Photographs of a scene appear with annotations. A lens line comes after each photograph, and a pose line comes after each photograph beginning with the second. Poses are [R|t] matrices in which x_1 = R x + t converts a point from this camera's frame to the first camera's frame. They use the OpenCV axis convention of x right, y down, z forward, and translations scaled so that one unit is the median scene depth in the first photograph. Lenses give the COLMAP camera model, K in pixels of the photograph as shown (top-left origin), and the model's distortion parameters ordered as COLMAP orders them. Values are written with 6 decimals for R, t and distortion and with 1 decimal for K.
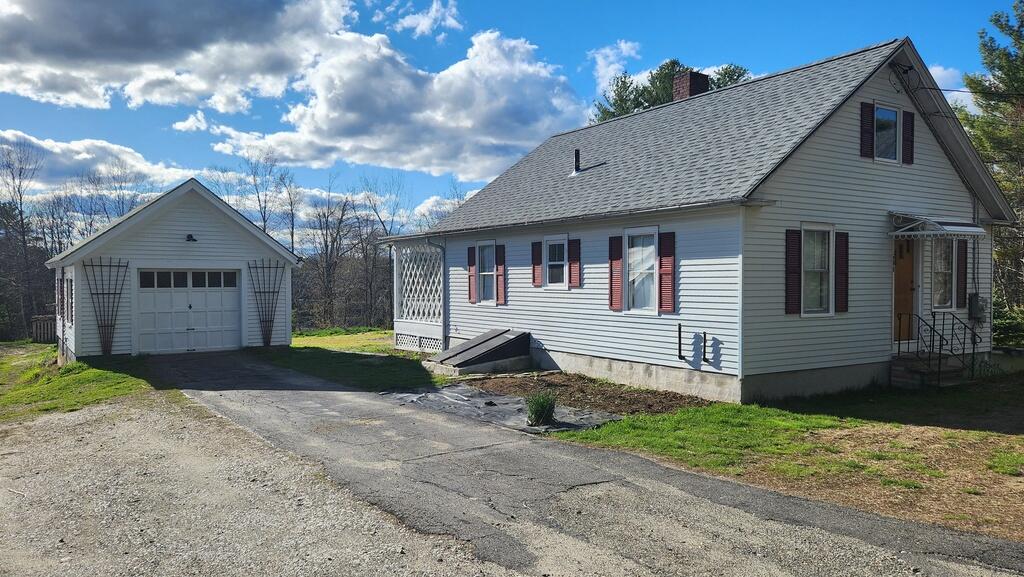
lens RADIAL K [[721.8, 0, 509.3], [0, 721.8, 293.7], [0, 0, 1]] dist [0.014019, -0.000499]
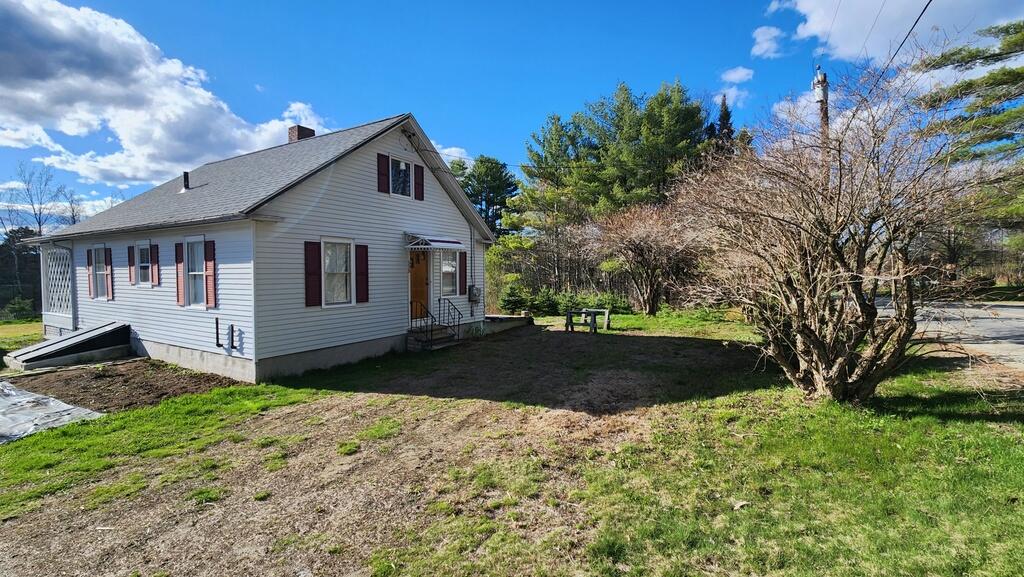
lens RADIAL K [[420.9, 0, 514.9], [0, 420.9, 282.0], [0, 0, 1]] dist [0.001303, 0.000031]
pose [[0.887649, -0.013179, 0.460331, 0.341310], [0.010180, 0.999908, 0.008997, -0.017491], [-0.460407, -0.003300, 0.887702, 0.147767]]
